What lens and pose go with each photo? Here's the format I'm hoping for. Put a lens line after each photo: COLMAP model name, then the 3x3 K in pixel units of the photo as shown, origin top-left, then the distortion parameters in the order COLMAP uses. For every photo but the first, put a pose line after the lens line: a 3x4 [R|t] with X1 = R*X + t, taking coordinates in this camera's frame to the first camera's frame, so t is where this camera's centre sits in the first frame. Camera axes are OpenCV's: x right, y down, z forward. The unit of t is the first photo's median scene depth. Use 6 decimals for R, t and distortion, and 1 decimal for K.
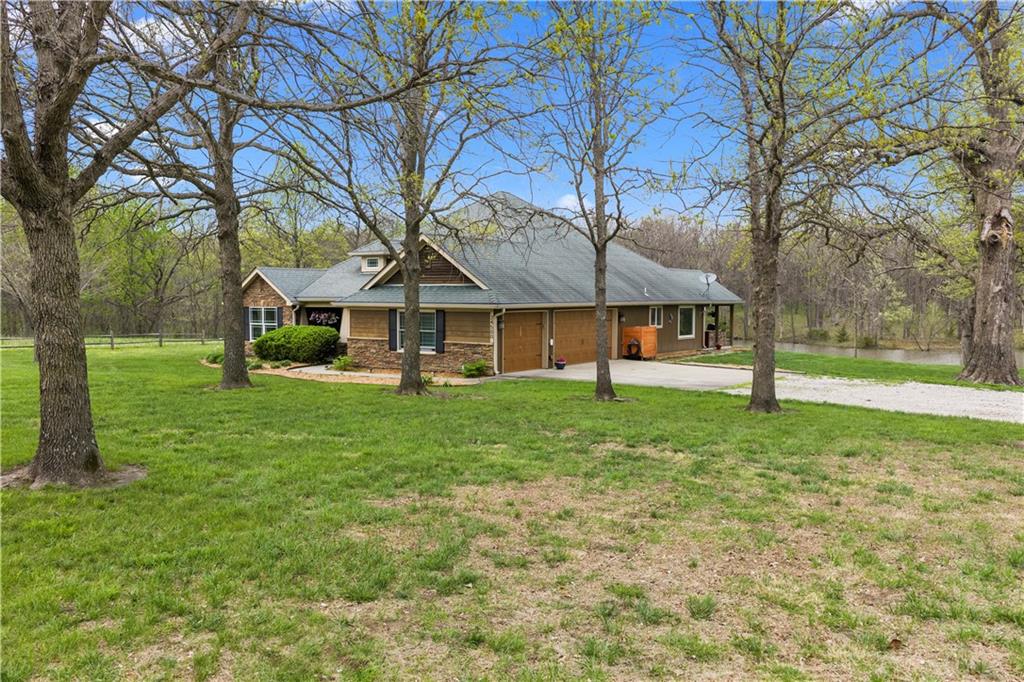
lens RADIAL K [[867.7, 0, 515.2], [0, 867.7, 342.8], [0, 0, 1]] dist [0.018259, -0.027368]
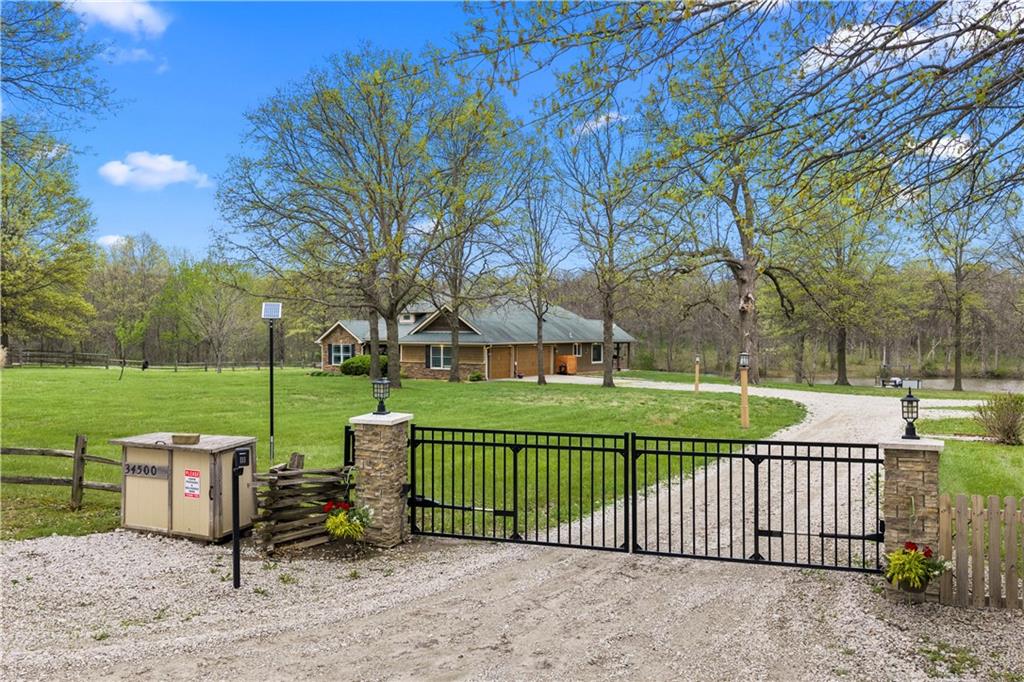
lens RADIAL K [[867.7, 0, 515.3], [0, 867.7, 342.8], [0, 0, 1]] dist [0.018259, -0.027368]
pose [[0.998640, -0.000339, 0.052137, -0.046825], [0.002592, 0.999065, -0.043153, 0.030113], [-0.052074, 0.043230, 0.997707, -0.708065]]
